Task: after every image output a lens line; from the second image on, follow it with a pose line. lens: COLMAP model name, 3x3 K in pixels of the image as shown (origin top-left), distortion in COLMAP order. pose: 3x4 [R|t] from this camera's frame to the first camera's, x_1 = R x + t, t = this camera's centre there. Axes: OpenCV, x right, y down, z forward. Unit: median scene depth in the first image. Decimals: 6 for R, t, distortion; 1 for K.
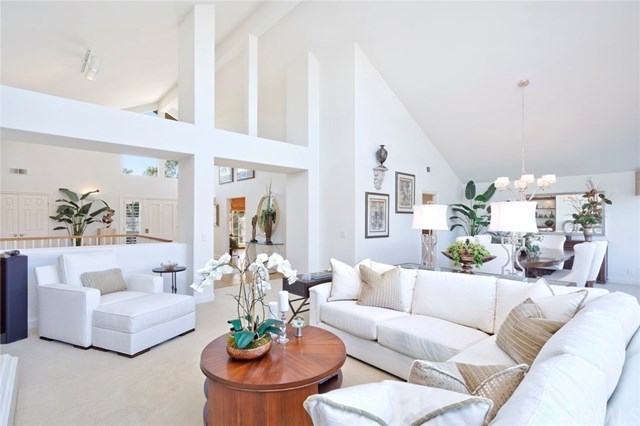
lens RADIAL K [[315.3, 0, 317.7], [0, 315.3, 222.9], [0, 0, 1]] dist [0.001765, 0.000181]
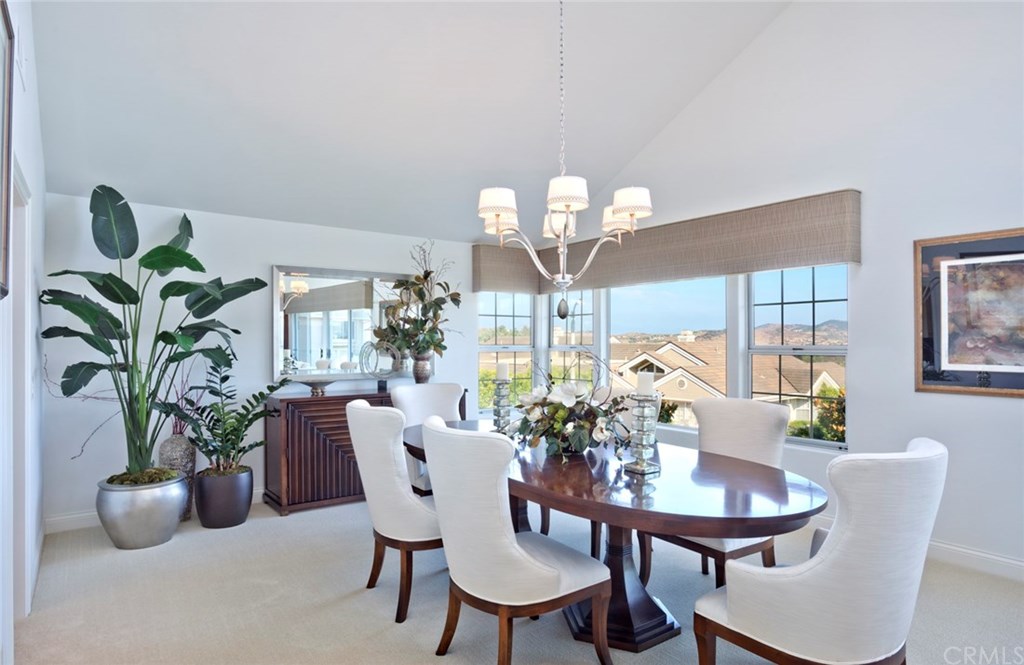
lens RADIAL K [[594.0, 0, 512.0], [0, 594.0, 332.5], [0, 0, 1]] dist [-0.000809, 0.000002]
pose [[0.089784, 0.015141, 0.995846, 0.069681], [0.011901, 0.999797, -0.016274, -0.007786], [-0.995890, 0.013313, 0.089585, 0.832758]]
